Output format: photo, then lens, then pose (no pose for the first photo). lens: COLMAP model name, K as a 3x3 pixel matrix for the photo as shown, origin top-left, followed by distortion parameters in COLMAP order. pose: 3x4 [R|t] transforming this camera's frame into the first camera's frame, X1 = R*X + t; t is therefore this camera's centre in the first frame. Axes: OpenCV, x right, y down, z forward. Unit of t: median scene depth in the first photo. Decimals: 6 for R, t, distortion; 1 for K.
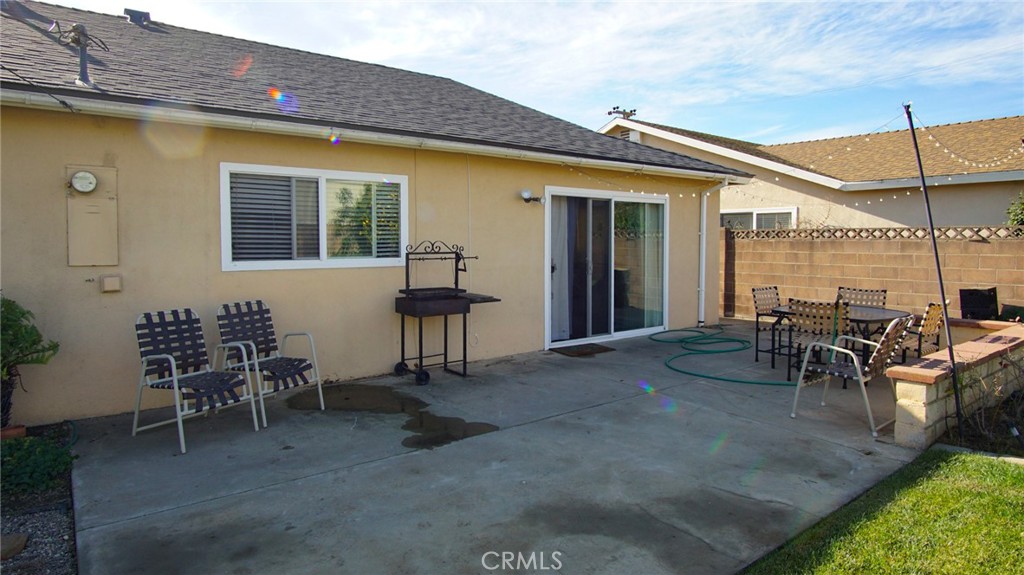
lens RADIAL K [[592.8, 0, 507.3], [0, 592.8, 279.0], [0, 0, 1]] dist [-0.034348, 0.001145]
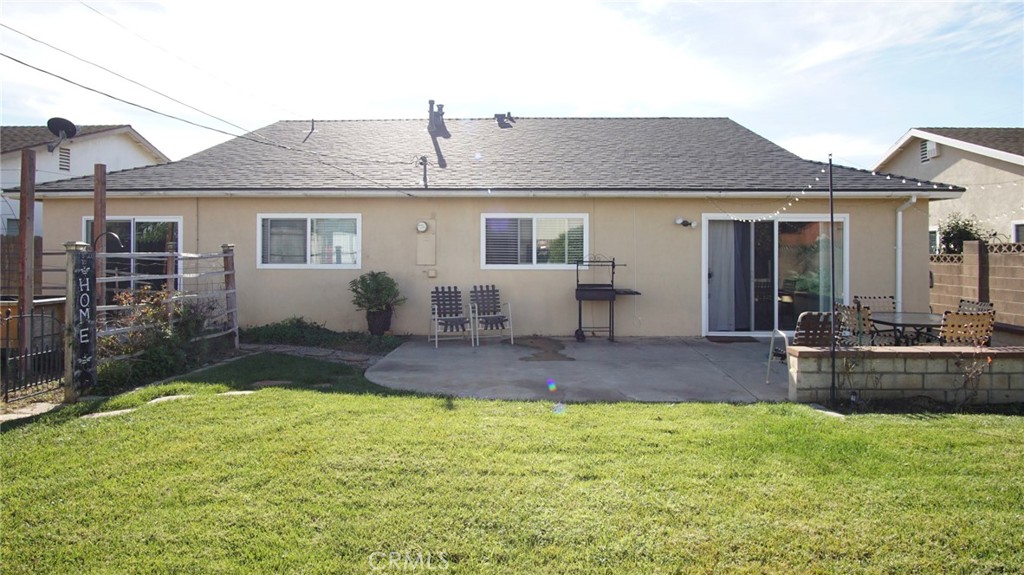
lens RADIAL K [[554.5, 0, 520.2], [0, 554.5, 293.6], [0, 0, 1]] dist [-0.012191, -0.000191]
pose [[0.772097, 0.047502, -0.633726, 0.685414], [-0.042758, 0.998826, 0.022774, 0.017076], [0.634064, 0.009513, 0.773222, -0.292441]]
